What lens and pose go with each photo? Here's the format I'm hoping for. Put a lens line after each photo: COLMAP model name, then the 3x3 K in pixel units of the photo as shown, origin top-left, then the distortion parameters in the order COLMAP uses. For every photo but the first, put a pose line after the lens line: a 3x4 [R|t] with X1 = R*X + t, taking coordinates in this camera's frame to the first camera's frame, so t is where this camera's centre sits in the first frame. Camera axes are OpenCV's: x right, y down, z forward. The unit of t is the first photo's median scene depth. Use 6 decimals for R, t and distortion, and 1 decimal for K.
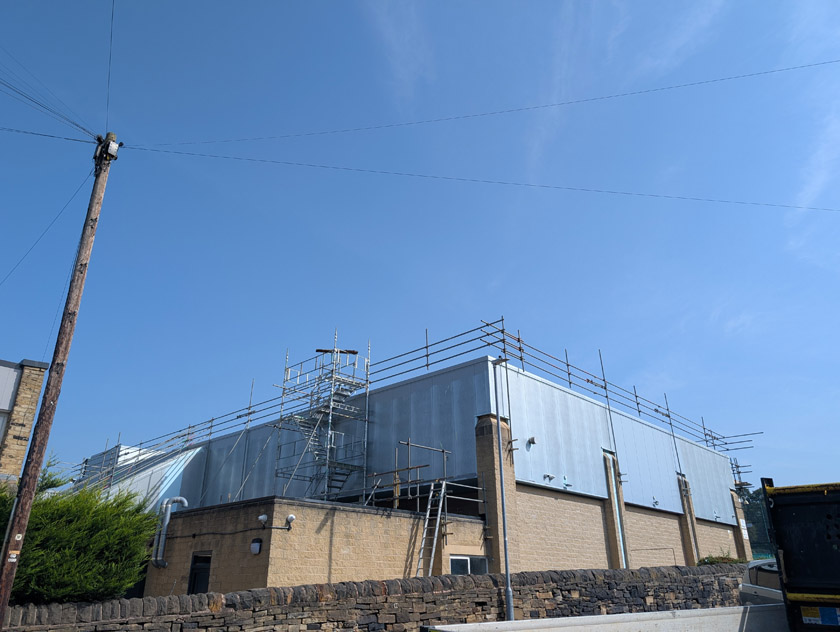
lens RADIAL K [[602.7, 0, 420.0], [0, 602.7, 316.0], [0, 0, 1]] dist [0.025600, -0.022251]
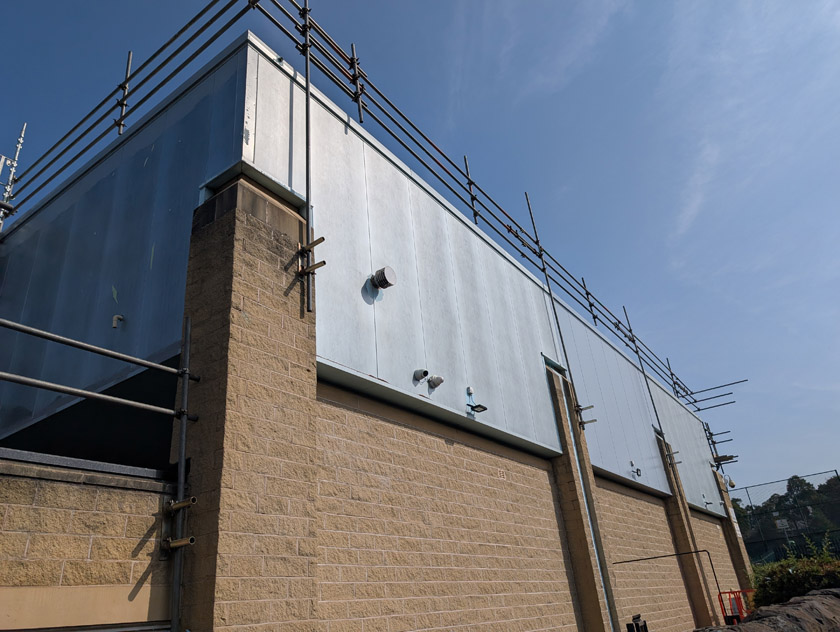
lens RADIAL K [[602.7, 0, 420.0], [0, 602.7, 316.0], [0, 0, 1]] dist [0.025600, -0.022251]
pose [[0.987183, -0.016063, 0.158781, 0.133242], [0.024774, 0.998285, -0.053034, 0.220365], [-0.157656, 0.056288, 0.985889, 0.560756]]
